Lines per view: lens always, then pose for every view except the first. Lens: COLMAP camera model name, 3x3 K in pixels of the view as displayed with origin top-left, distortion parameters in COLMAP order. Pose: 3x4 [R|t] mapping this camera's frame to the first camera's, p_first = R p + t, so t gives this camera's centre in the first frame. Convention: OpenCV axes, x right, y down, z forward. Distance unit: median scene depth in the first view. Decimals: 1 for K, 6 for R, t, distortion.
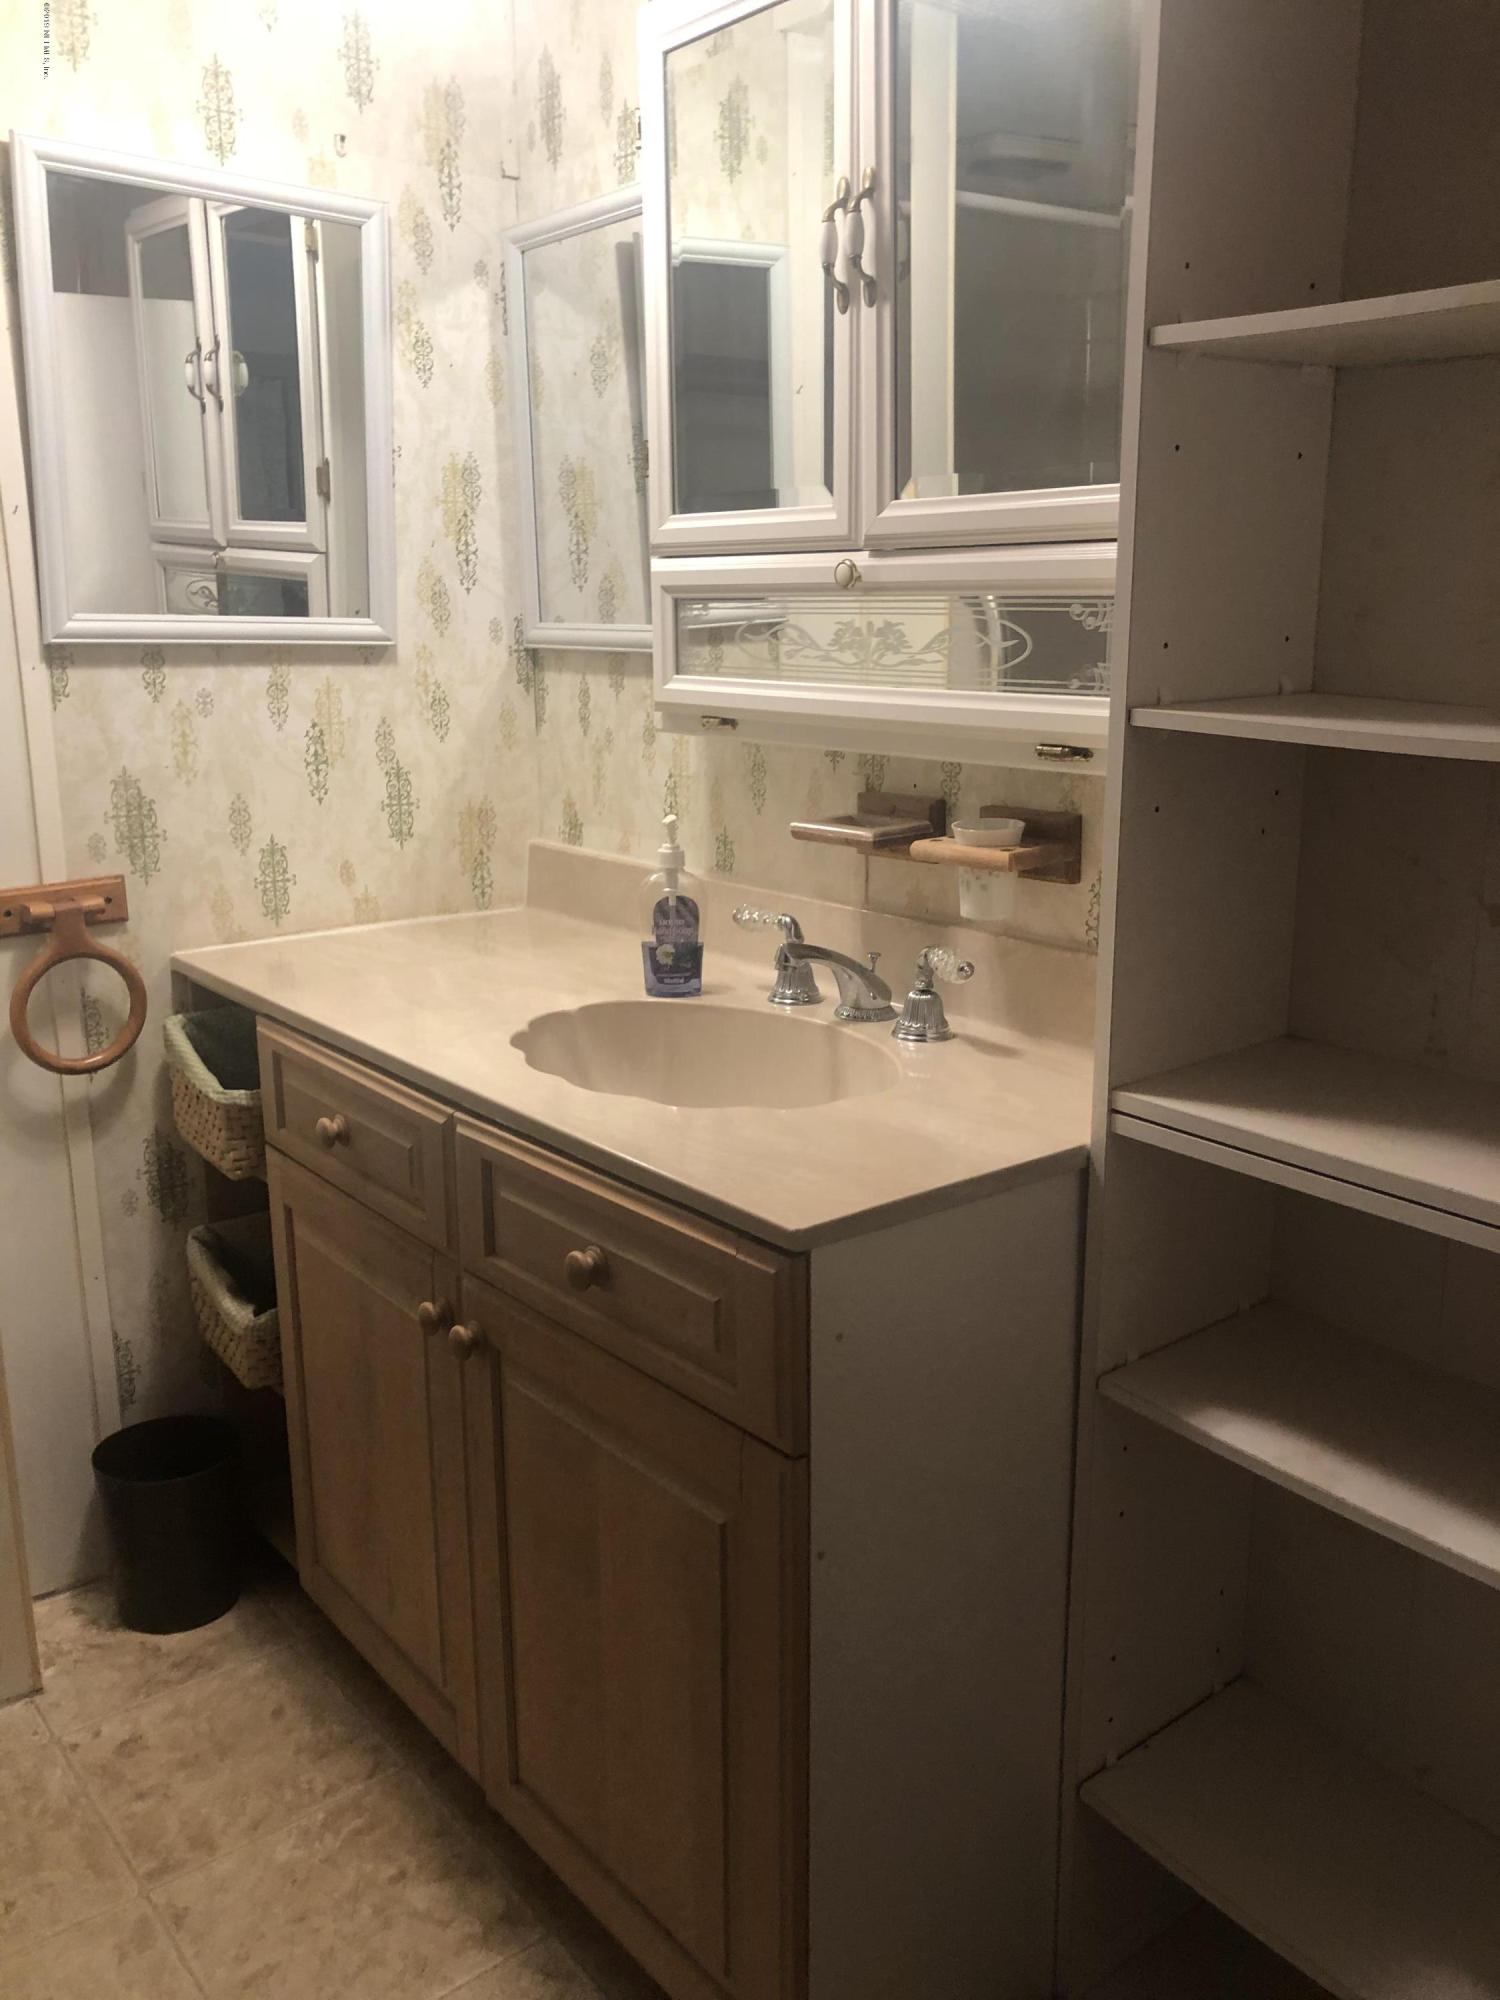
lens RADIAL K [[1615.2, 0, 750.0], [0, 1615.2, 1000.0], [0, 0, 1]] dist [0.003037, 0.001963]
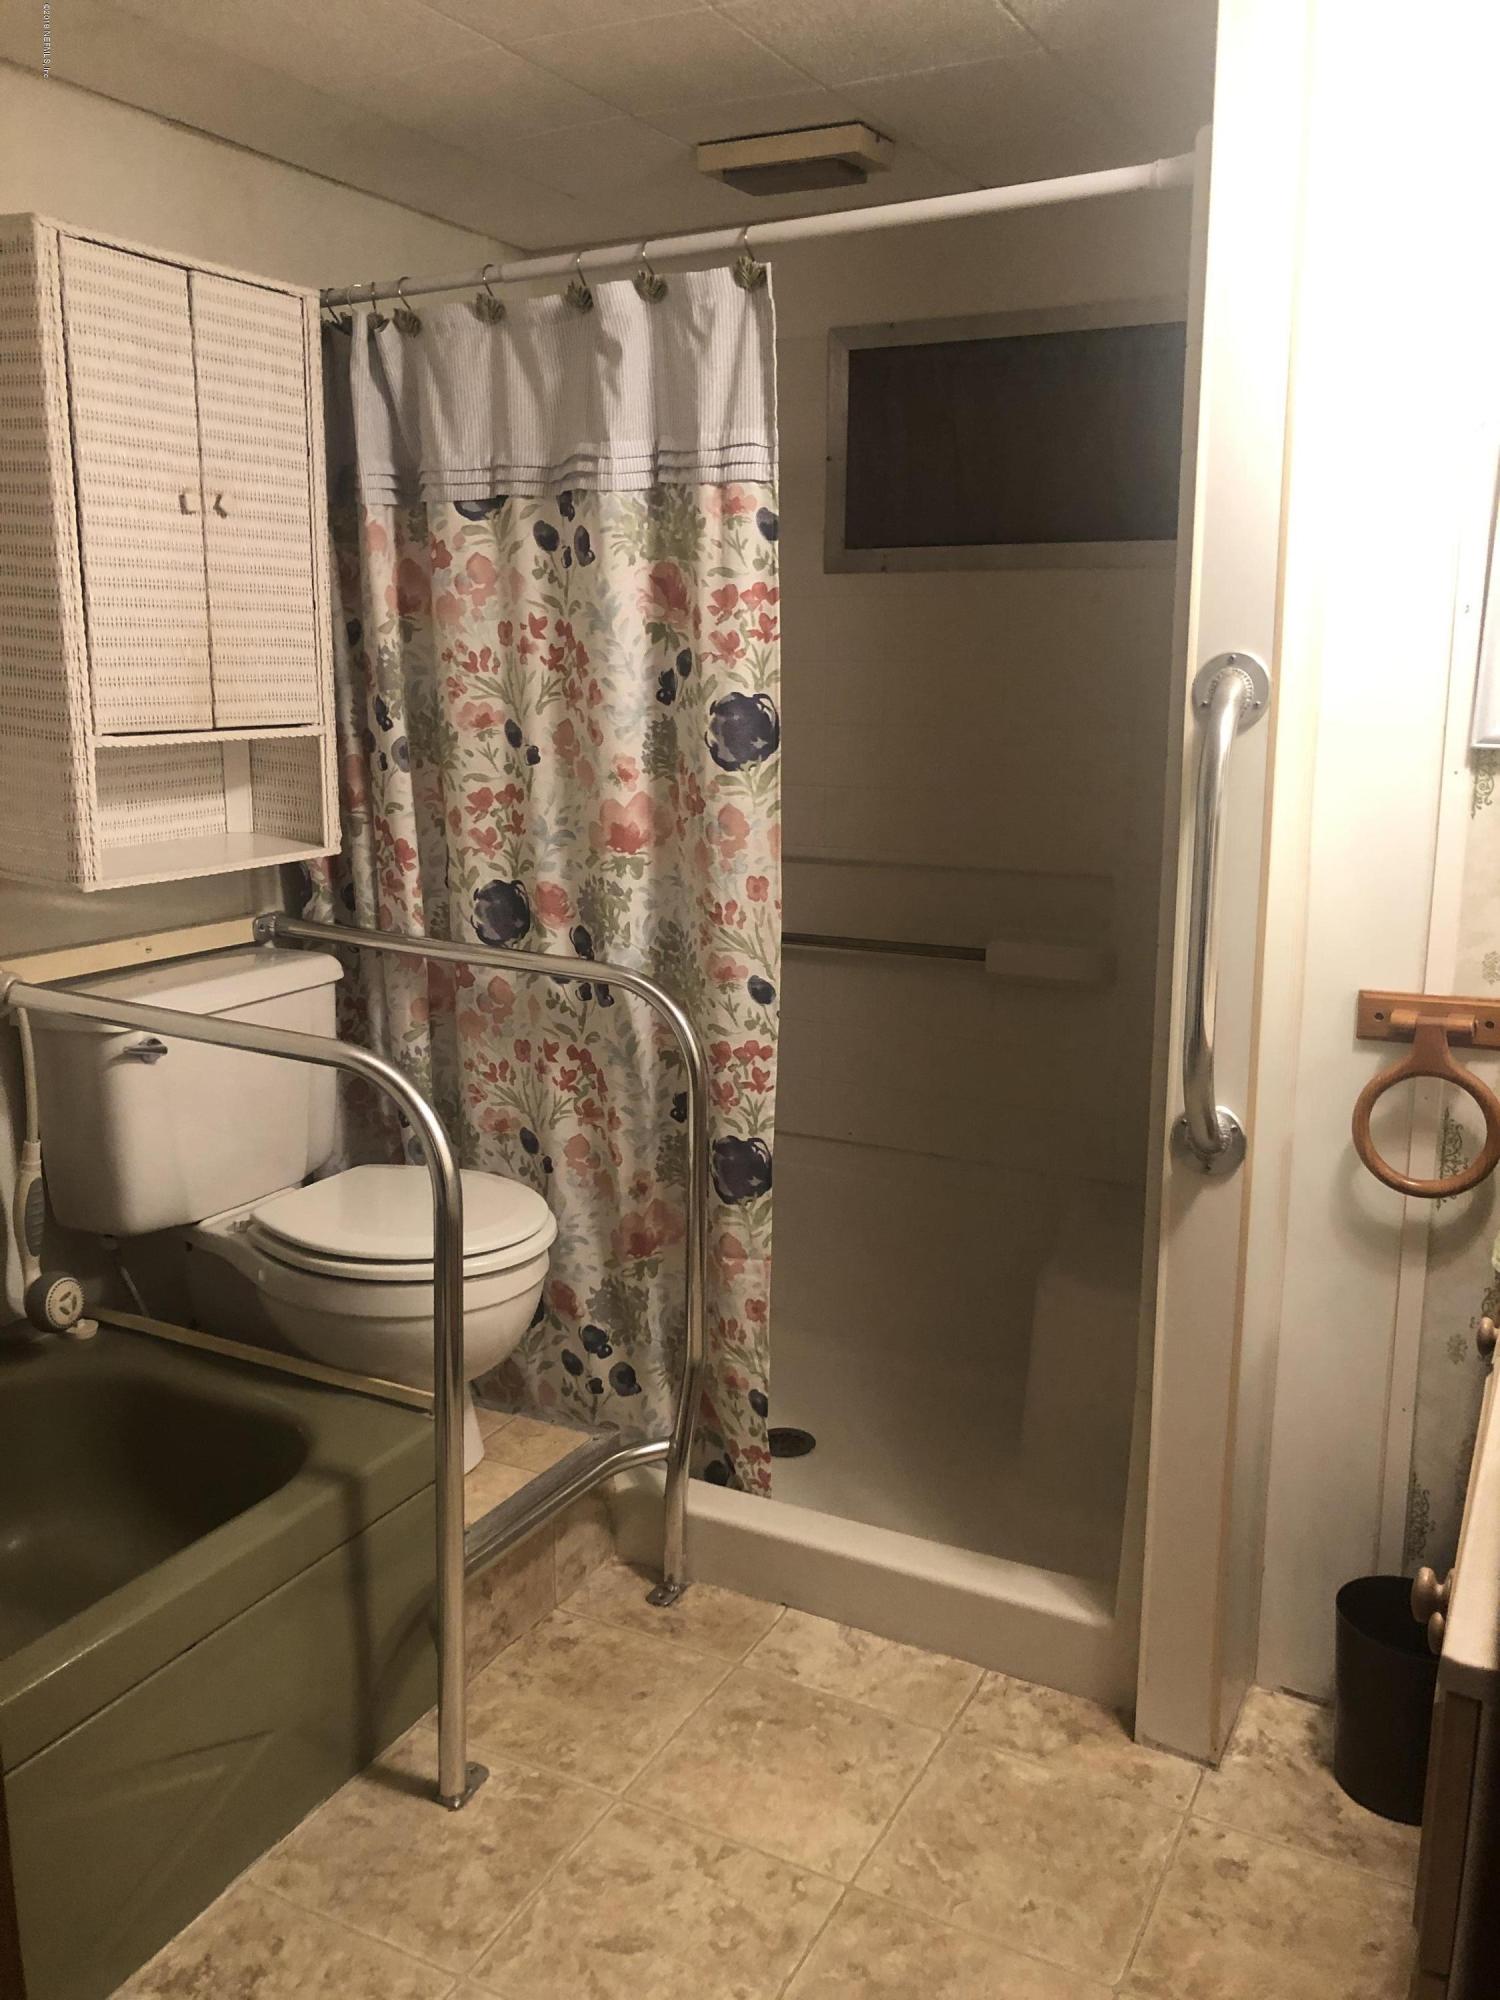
lens RADIAL K [[1652.6, 0, 750.0], [0, 1652.6, 1000.0], [0, 0, 1]] dist [0.005270, 0.001718]
pose [[0.389489, 0.182656, -0.902738, 0.295134], [-0.219120, 0.970373, 0.101801, -0.080368], [0.894586, 0.158158, 0.417973, 0.230739]]
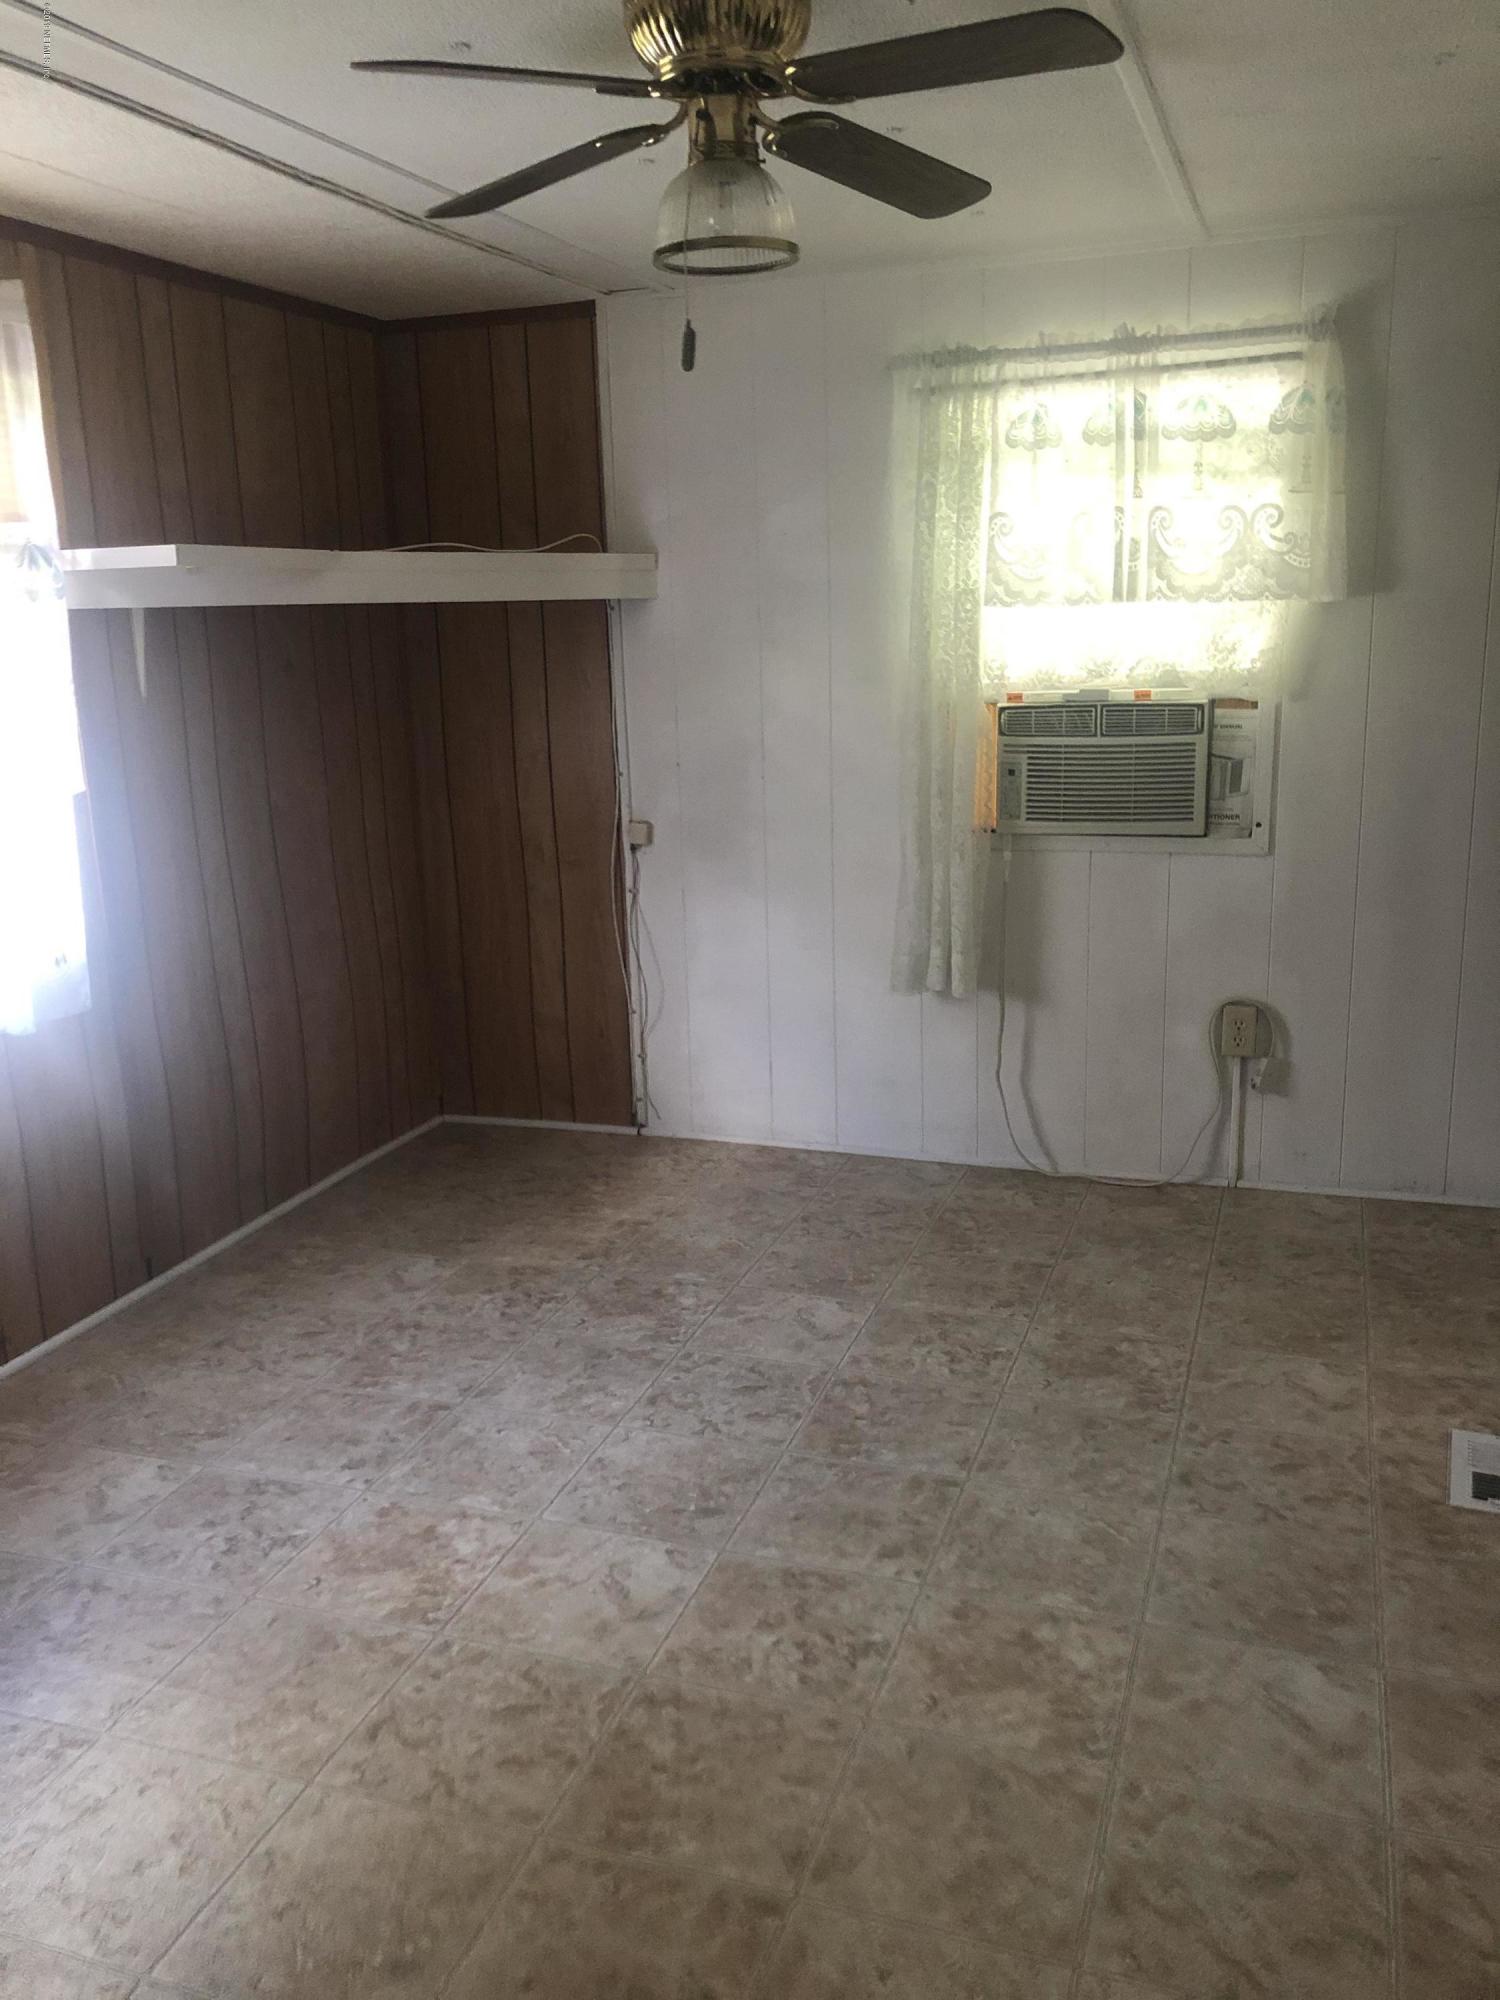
lens RADIAL K [[1615.2, 0, 750.0], [0, 1615.2, 1000.0], [0, 0, 1]] dist [0.003037, 0.001963]
pose [[-0.520137, -0.215638, 0.826413, -1.226759], [0.200235, 0.909847, 0.363434, -0.400120], [-0.830279, 0.354512, -0.430066, 1.419857]]
